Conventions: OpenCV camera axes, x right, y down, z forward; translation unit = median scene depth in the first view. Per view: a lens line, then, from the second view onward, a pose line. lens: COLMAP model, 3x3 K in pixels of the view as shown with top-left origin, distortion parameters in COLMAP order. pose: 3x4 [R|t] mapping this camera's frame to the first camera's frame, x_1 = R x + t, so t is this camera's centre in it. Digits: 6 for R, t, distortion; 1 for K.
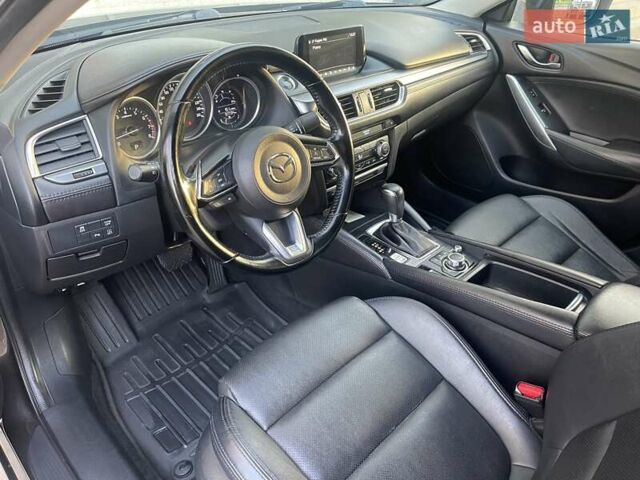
lens RADIAL K [[482.4, 0, 319.4], [0, 482.4, 238.2], [0, 0, 1]] dist [0.024183, -0.045860]
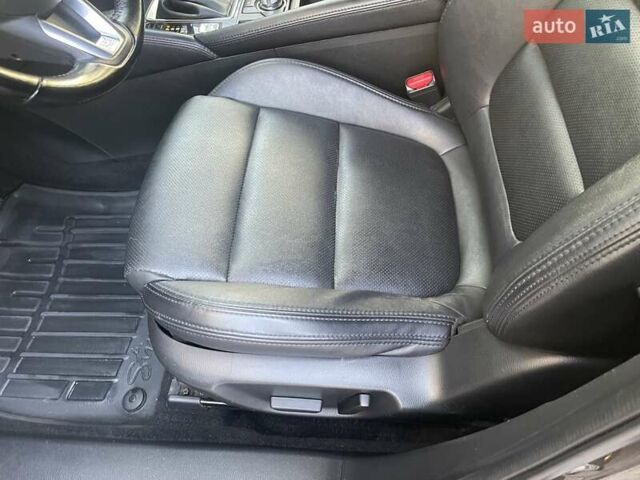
lens RADIAL K [[482.4, 0, 319.4], [0, 482.4, 241.4], [0, 0, 1]] dist [0.024183, -0.045860]
pose [[0.742203, -0.581575, 0.333024, -0.179787], [0.435417, 0.796215, 0.420064, 0.072995], [-0.509457, -0.166769, 0.844181, 0.230964]]
